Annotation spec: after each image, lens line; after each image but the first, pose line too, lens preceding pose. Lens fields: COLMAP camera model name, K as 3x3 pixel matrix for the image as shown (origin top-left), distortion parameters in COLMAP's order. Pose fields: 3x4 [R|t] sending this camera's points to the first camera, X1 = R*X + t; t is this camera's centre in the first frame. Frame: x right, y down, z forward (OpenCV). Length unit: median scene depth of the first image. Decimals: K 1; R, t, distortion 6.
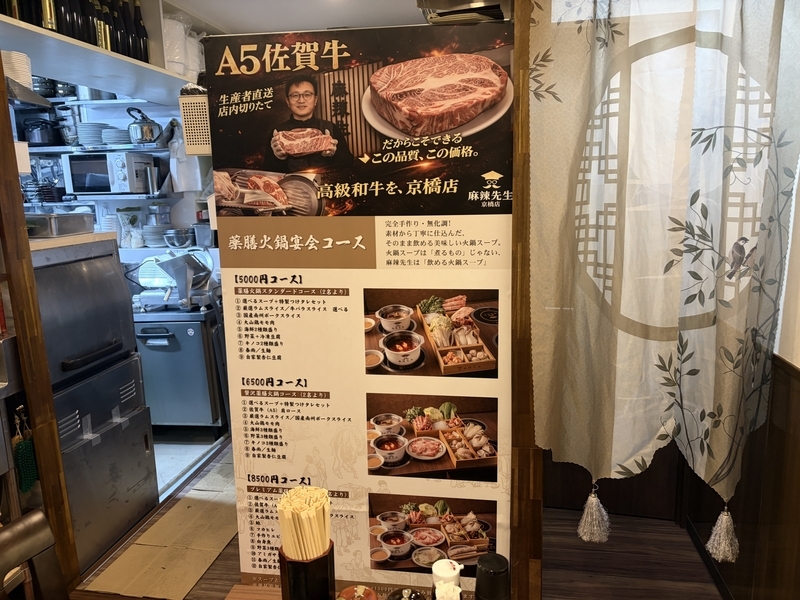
lens RADIAL K [[598.6, 0, 402.2], [0, 598.6, 302.2], [0, 0, 1]] dist [0.027090, -0.019970]
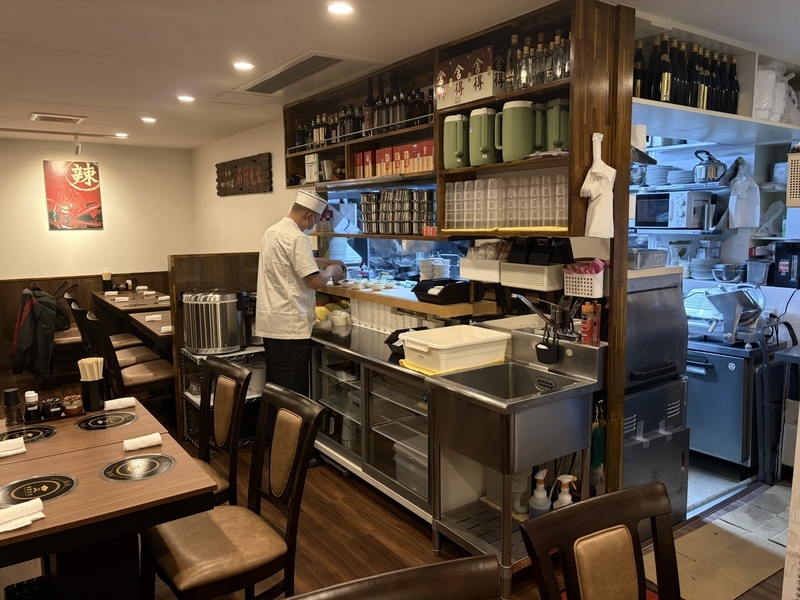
lens RADIAL K [[598.6, 0, 397.4], [0, 598.6, 293.8], [0, 0, 1]] dist [0.027090, -0.019970]
pose [[0.693852, 0.107704, -0.712018, -0.030230], [-0.143954, 0.989540, 0.009402, -0.000076], [0.705582, 0.095975, 0.702099, -0.124192]]
